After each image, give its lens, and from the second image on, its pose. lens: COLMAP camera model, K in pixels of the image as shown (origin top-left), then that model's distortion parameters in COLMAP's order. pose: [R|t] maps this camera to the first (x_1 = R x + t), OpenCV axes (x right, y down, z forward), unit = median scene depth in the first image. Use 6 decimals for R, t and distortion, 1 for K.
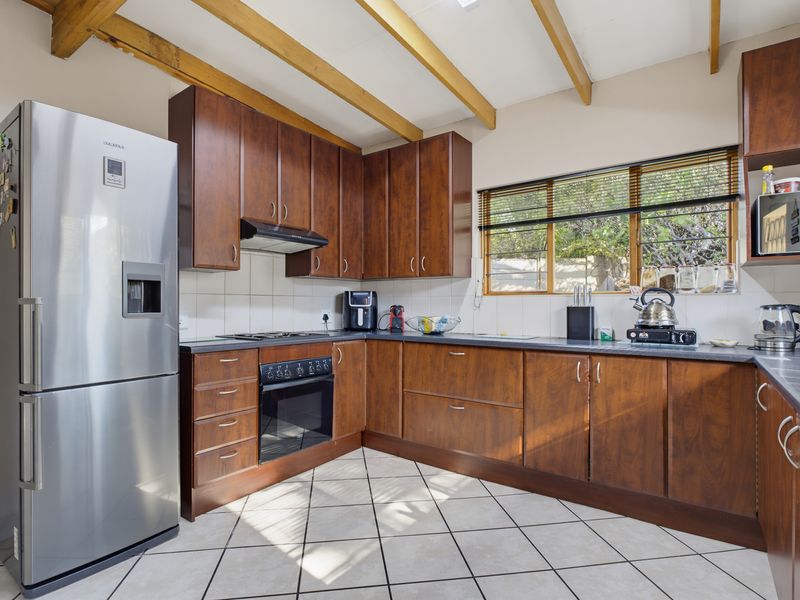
lens RADIAL K [[419.8, 0, 398.4], [0, 419.8, 304.6], [0, 0, 1]] dist [-0.001921, -0.000022]
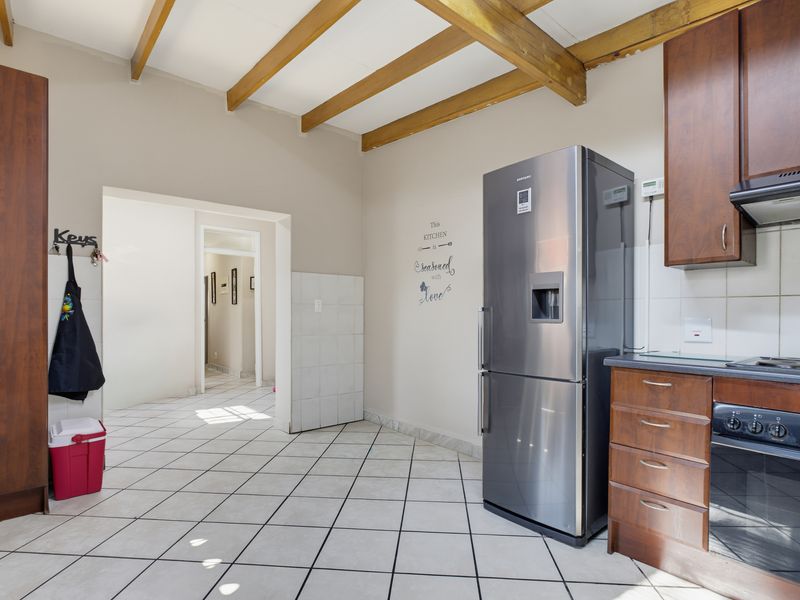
lens RADIAL K [[427.7, 0, 399.7], [0, 427.7, 316.0], [0, 0, 1]] dist [-0.000967, -0.000162]
pose [[-0.224264, 0.008699, -0.974490, 0.460907], [-0.000736, 0.999958, 0.009095, 0.001528], [0.974528, 0.002757, -0.224248, 0.711249]]
